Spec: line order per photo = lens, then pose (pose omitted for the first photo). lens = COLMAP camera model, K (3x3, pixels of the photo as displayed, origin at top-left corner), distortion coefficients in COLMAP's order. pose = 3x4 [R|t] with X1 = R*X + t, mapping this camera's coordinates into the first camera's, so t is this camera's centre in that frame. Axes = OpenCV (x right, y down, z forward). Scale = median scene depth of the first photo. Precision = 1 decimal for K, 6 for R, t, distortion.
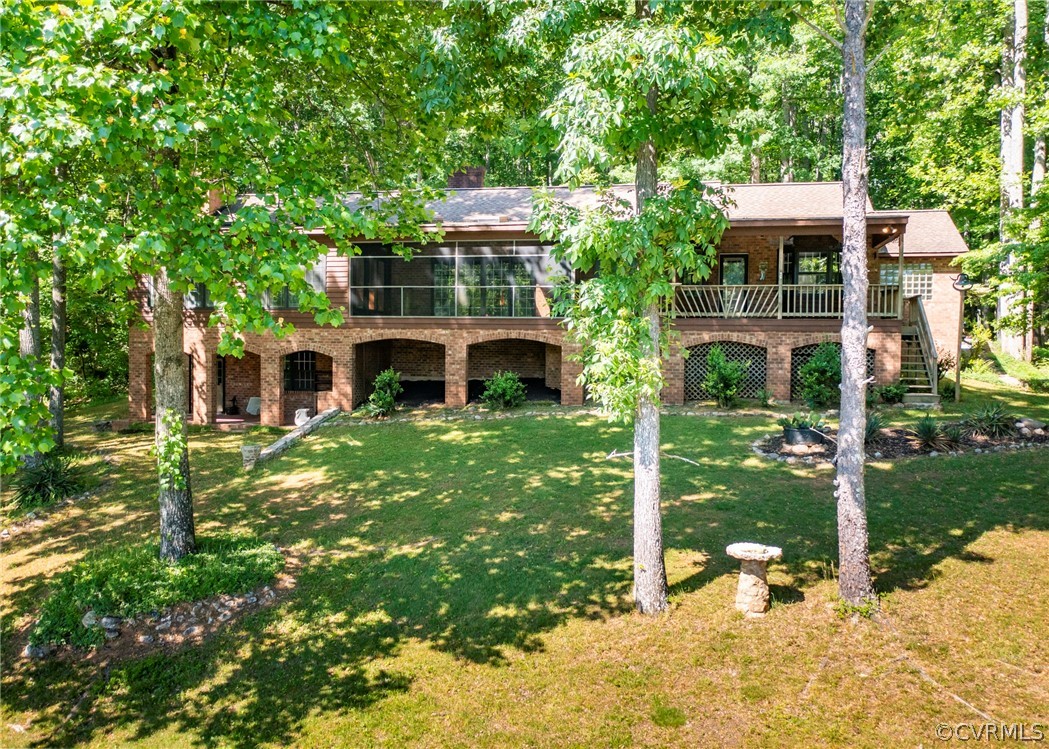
lens RADIAL K [[840.3, 0, 524.8], [0, 840.3, 349.2], [0, 0, 1]] dist [0.000760, 0.000877]
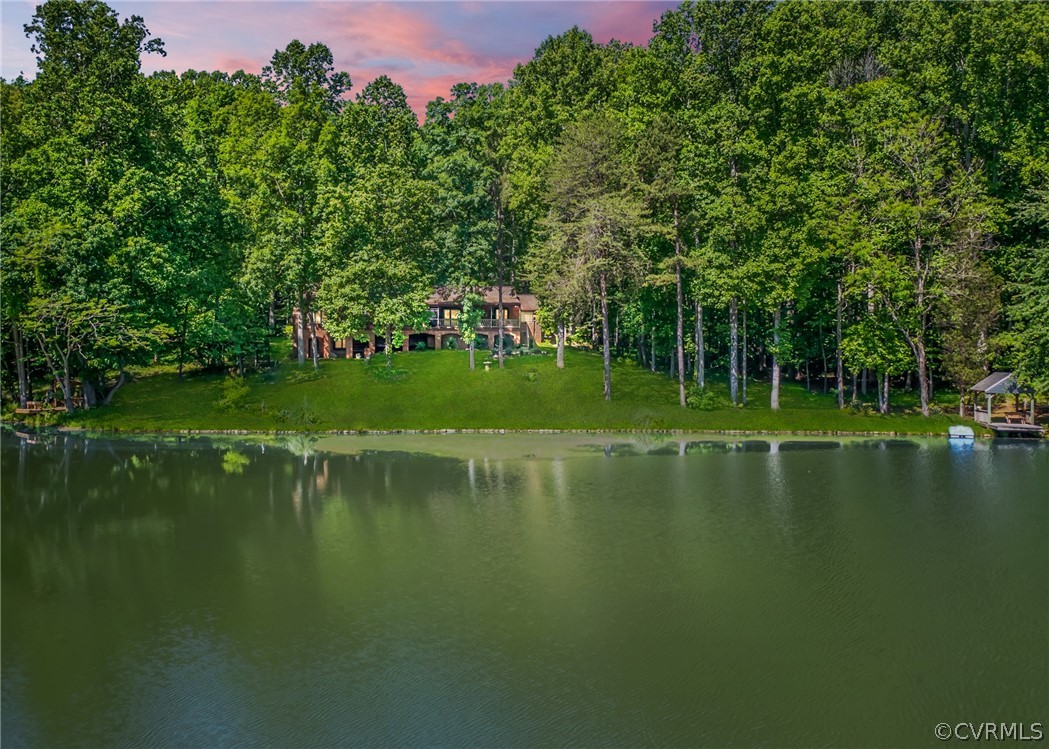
lens RADIAL K [[840.3, 0, 524.8], [0, 840.3, 349.2], [0, 0, 1]] dist [0.000760, 0.000877]
pose [[0.946858, -0.000429, 0.321651, -0.776741], [0.002929, 0.999969, -0.007287, 0.084968], [-0.321638, 0.007842, 0.946830, -2.653816]]
